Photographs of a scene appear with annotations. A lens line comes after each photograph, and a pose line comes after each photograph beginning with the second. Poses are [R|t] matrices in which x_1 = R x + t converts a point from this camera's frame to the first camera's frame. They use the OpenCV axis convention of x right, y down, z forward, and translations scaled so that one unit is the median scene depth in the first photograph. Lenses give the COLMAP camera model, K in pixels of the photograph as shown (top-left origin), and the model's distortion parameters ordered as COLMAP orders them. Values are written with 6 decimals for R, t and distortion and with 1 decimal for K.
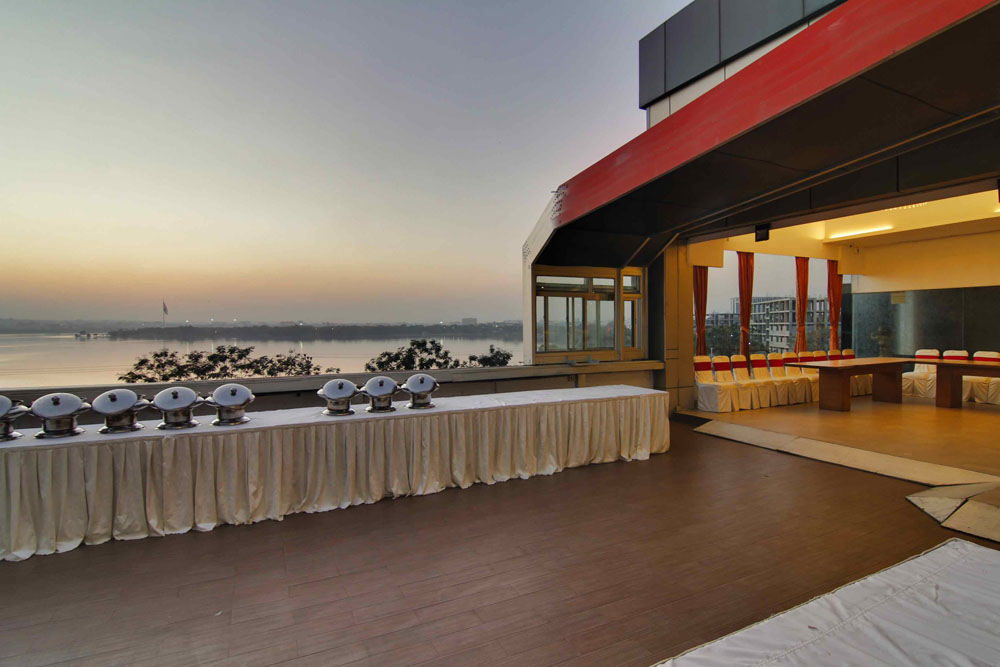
lens RADIAL K [[505.5, 0, 504.5], [0, 505.5, 333.5], [0, 0, 1]] dist [-0.005732, -0.012428]
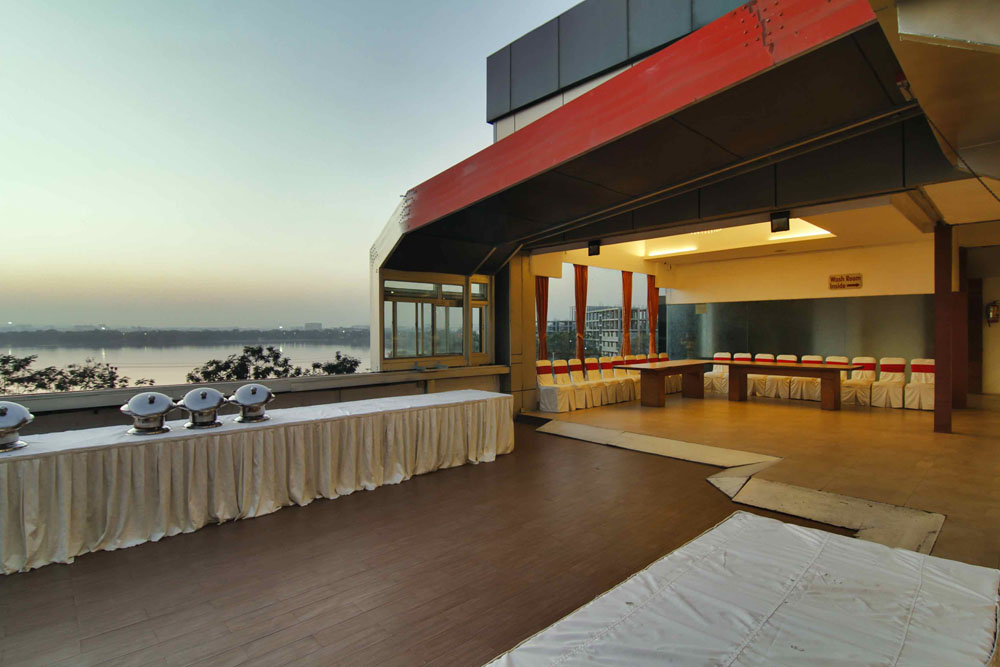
lens RADIAL K [[505.5, 0, 504.1], [0, 505.5, 333.6], [0, 0, 1]] dist [-0.005732, -0.012428]
pose [[0.957643, 0.002770, 0.287944, 0.004032], [0.000487, 0.999937, -0.011238, -0.000083], [-0.287956, 0.010902, 0.957581, -0.000547]]
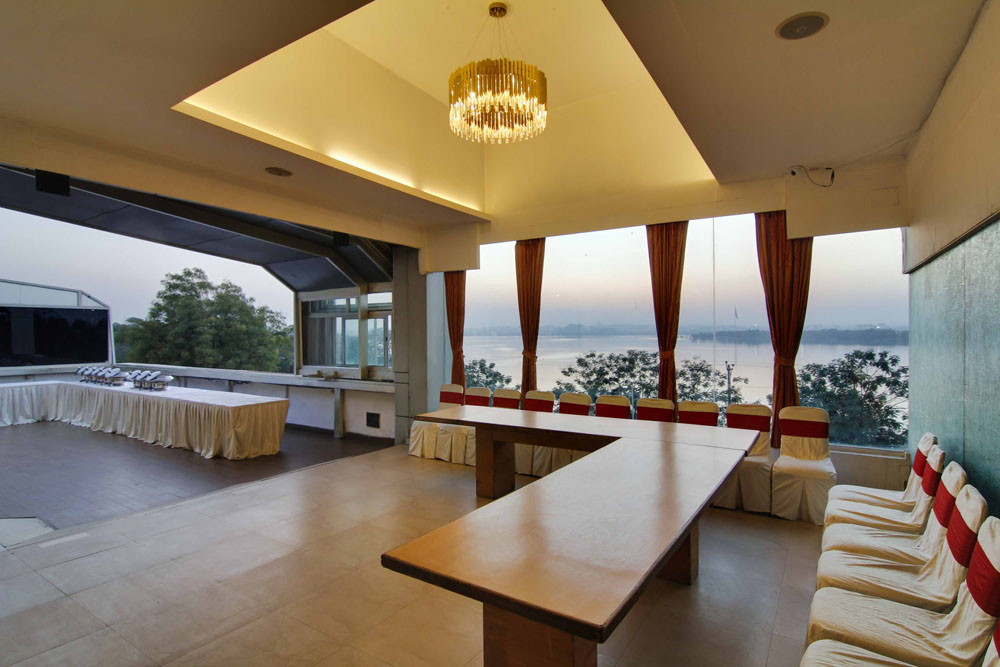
lens RADIAL K [[505.5, 0, 498.6], [0, 505.5, 335.1], [0, 0, 1]] dist [-0.005732, -0.012428]
pose [[0.509303, 0.008170, -0.860549, 1.325607], [-0.011489, 0.999930, 0.002694, -0.042685], [0.860511, 0.008515, 0.509361, 0.787504]]
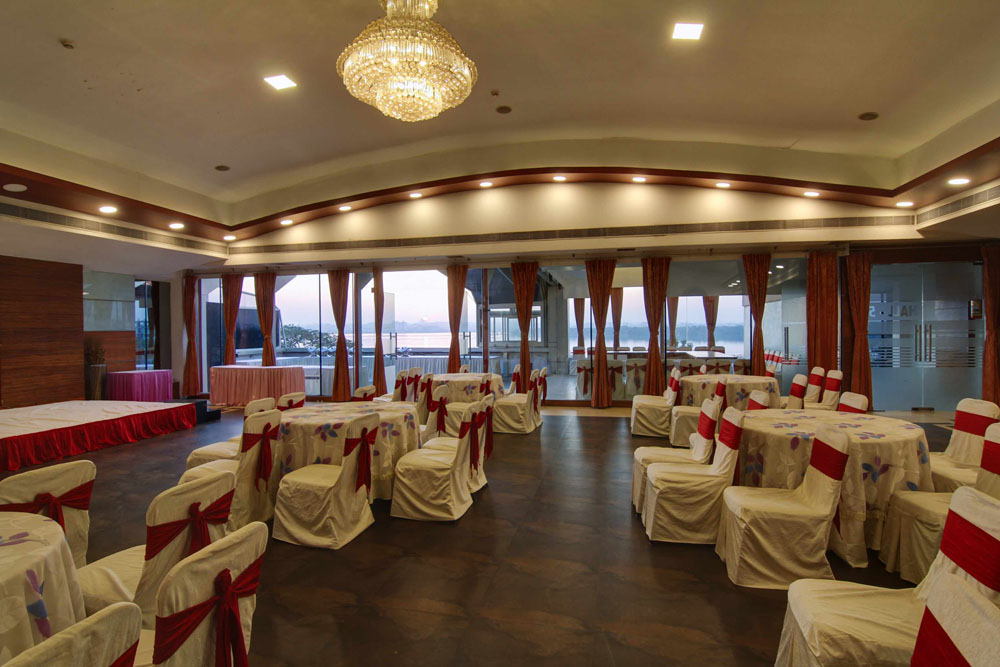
lens RADIAL K [[505.5, 0, 503.6], [0, 505.5, 336.8], [0, 0, 1]] dist [-0.005732, -0.012428]
pose [[0.774647, 0.008853, -0.632332, 1.616257], [-0.004396, 0.999953, 0.008615, -0.006693], [0.632379, -0.003894, 0.774649, -0.735520]]
